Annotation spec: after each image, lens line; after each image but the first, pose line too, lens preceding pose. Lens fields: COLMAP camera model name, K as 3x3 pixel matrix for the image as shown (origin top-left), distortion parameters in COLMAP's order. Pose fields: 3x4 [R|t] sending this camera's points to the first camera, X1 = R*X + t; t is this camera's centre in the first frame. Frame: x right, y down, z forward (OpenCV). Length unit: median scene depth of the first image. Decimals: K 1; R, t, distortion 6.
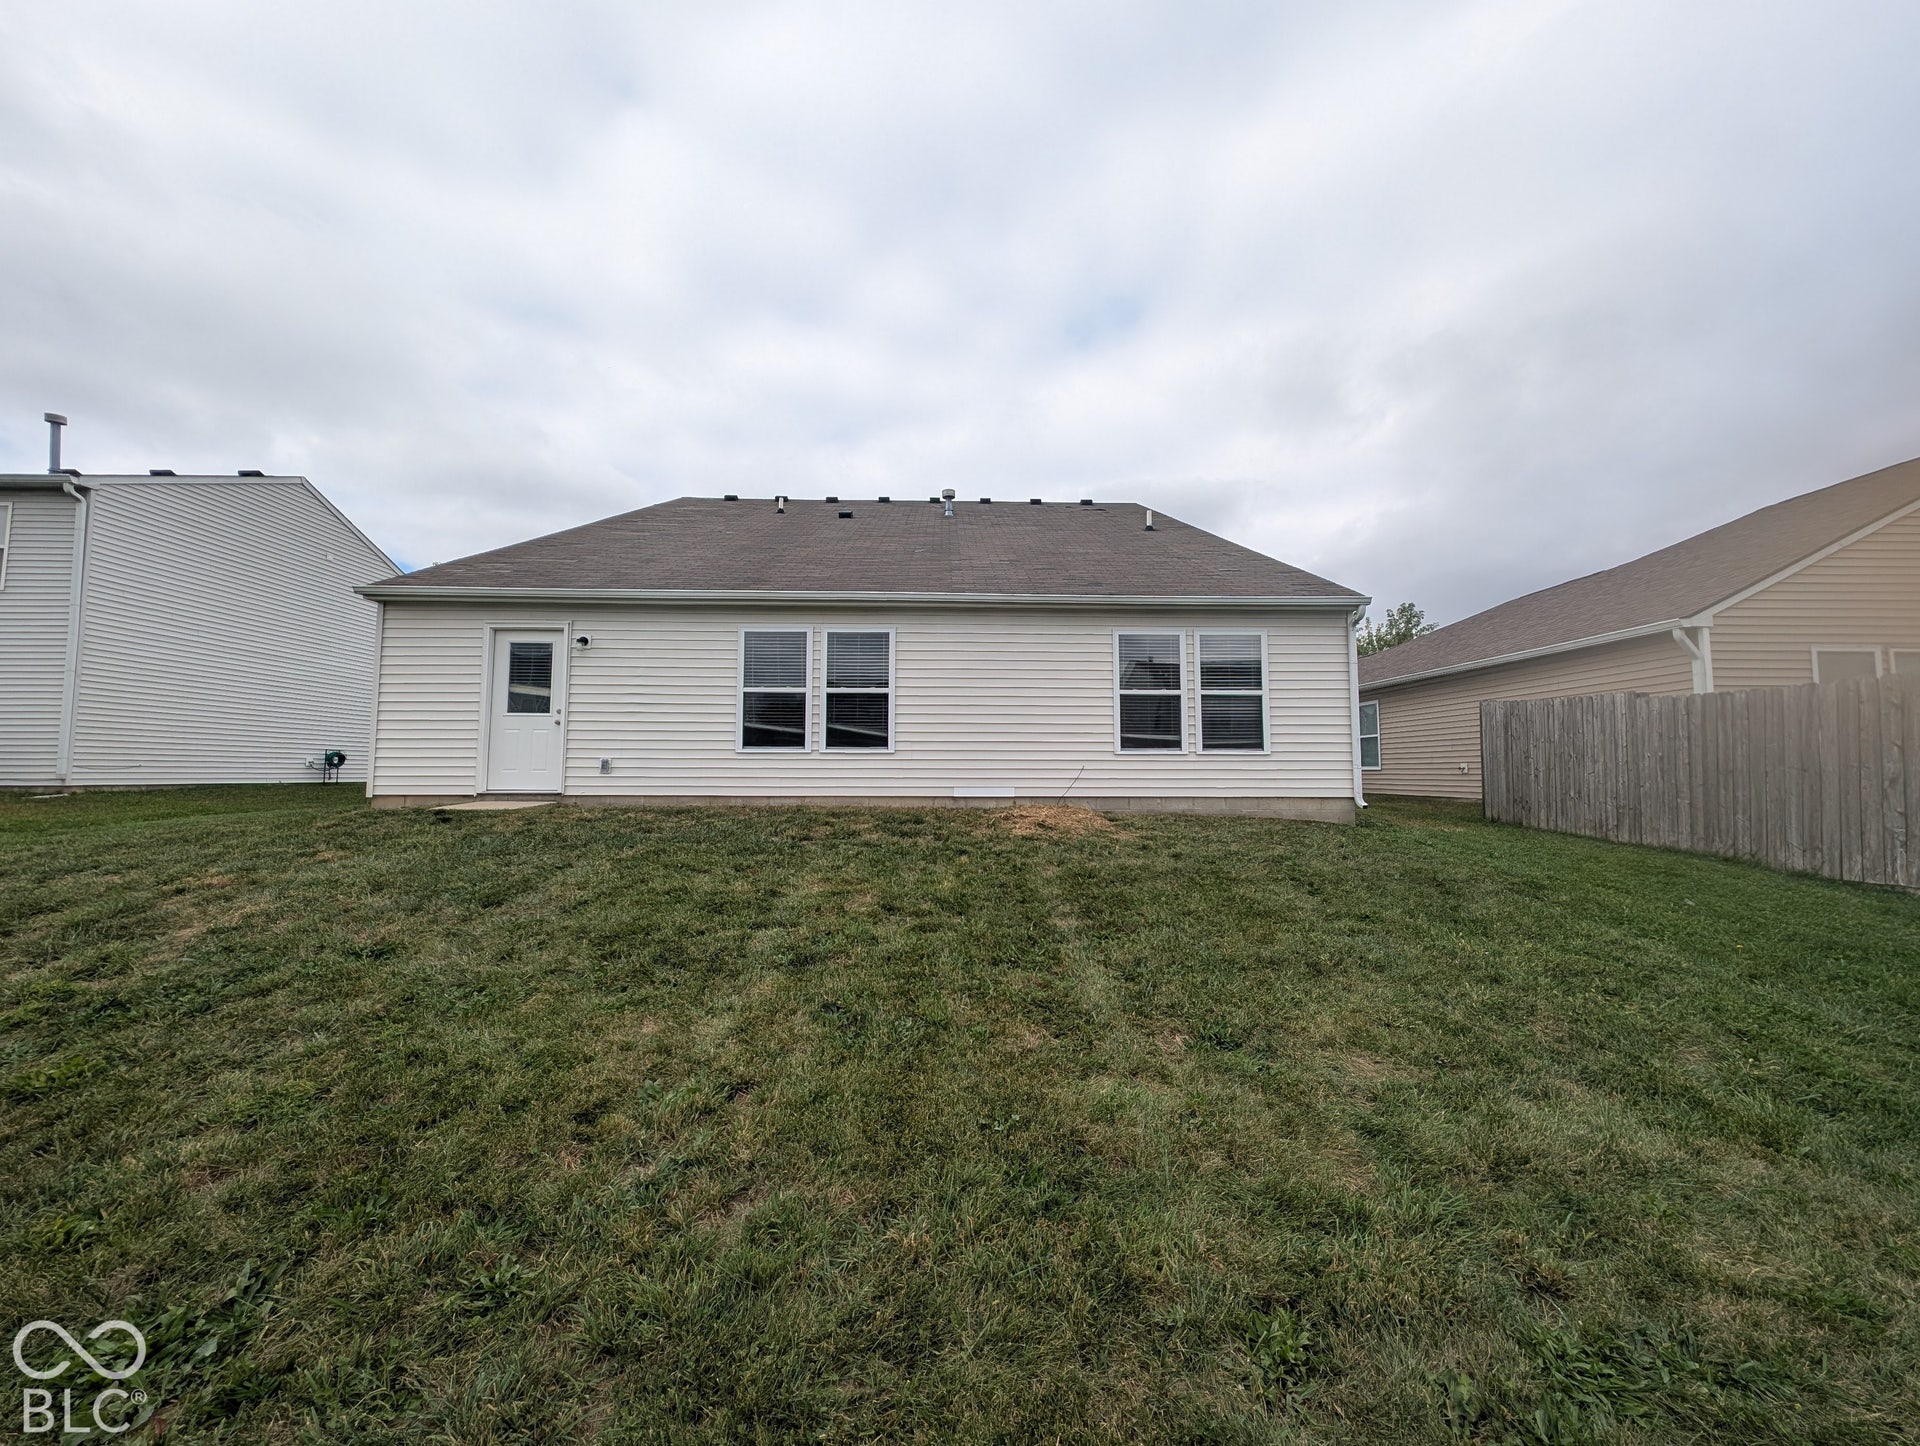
lens RADIAL K [[735.6, 0, 961.8], [0, 735.6, 725.9], [0, 0, 1]] dist [0.000281, -0.000043]
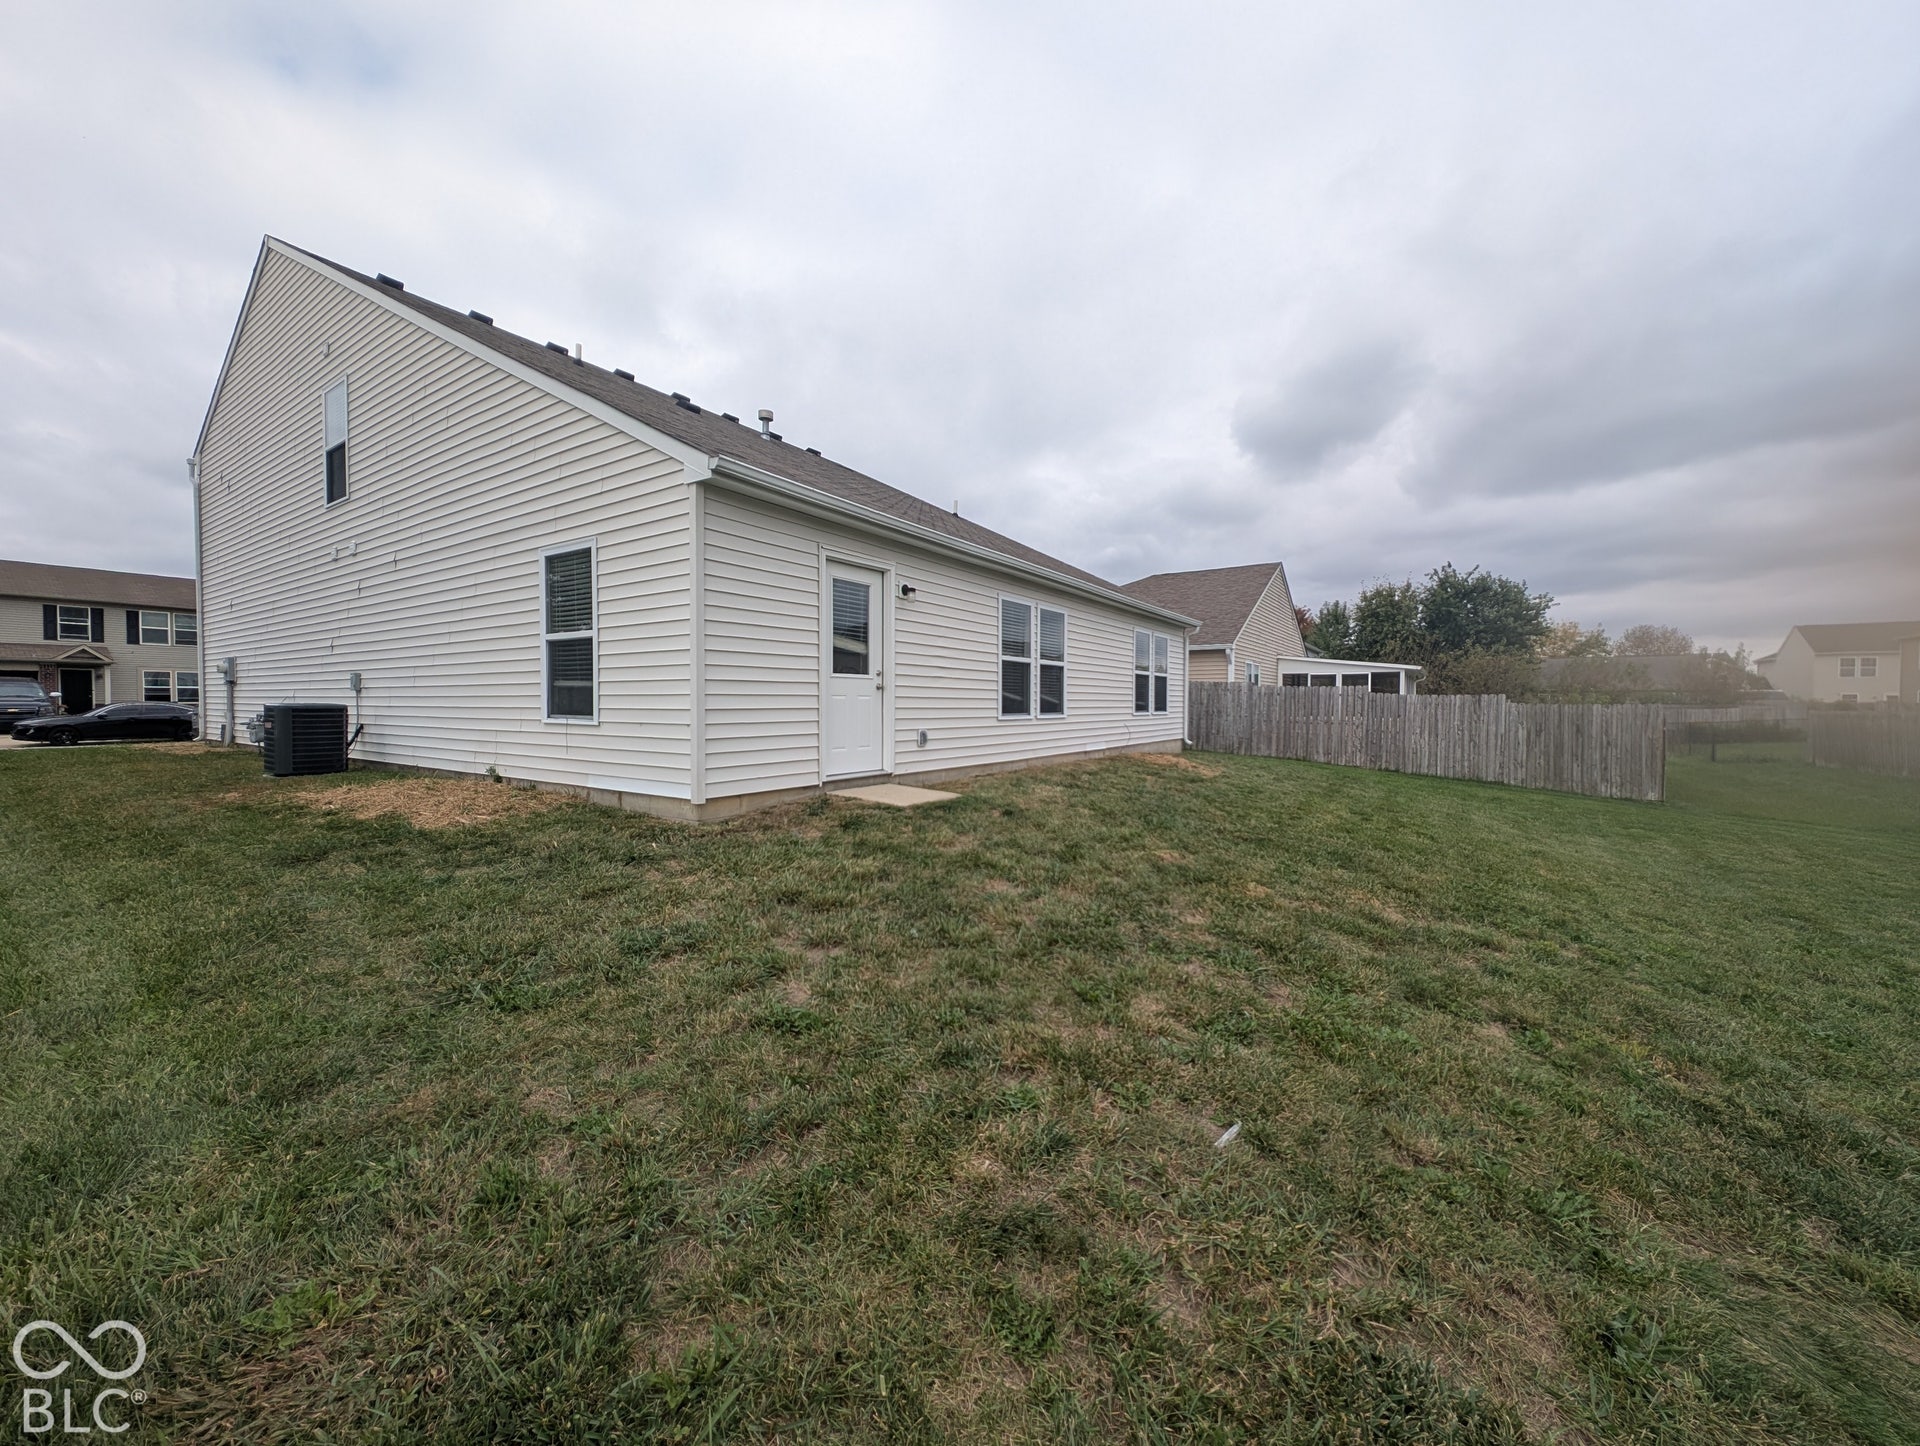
lens RADIAL K [[735.6, 0, 961.8], [0, 735.6, 725.9], [0, 0, 1]] dist [0.000281, -0.000043]
pose [[0.574707, -0.026803, 0.817920, -1.157399], [-0.050625, 0.996385, 0.068223, -0.021967], [-0.816792, -0.080616, 0.571272, 0.458353]]
